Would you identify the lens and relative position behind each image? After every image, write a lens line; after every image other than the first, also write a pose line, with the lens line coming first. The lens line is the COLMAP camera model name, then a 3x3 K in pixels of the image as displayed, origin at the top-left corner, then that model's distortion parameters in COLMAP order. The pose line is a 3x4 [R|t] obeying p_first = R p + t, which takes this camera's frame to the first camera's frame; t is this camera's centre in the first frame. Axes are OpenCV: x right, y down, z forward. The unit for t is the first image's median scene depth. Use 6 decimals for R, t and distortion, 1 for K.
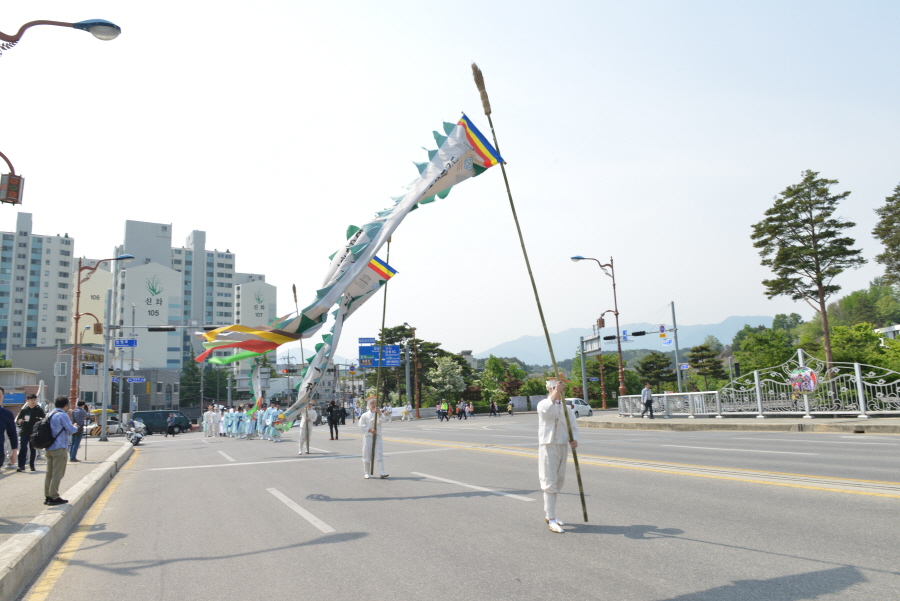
lens RADIAL K [[624.2, 0, 448.3], [0, 624.2, 298.1], [0, 0, 1]] dist [-0.049022, -0.003017]
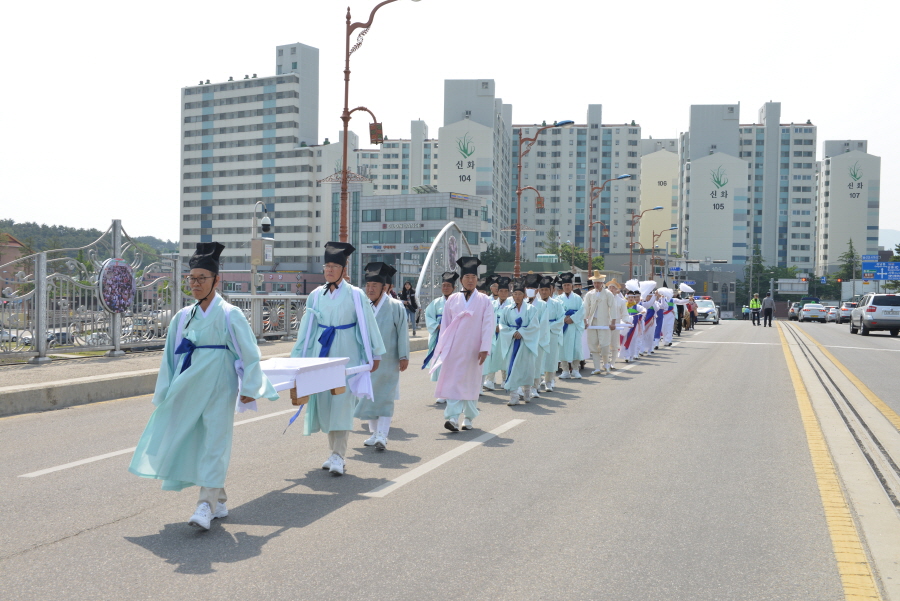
lens RADIAL K [[1105.2, 0, 449.3], [0, 1105.2, 300.4], [0, 0, 1]] dist [0.036392, 0.000000]
pose [[0.754448, 0.057610, -0.653827, 0.280694], [0.048728, 0.988476, 0.143323, -0.082510], [0.654549, -0.139989, 0.742946, -0.470096]]
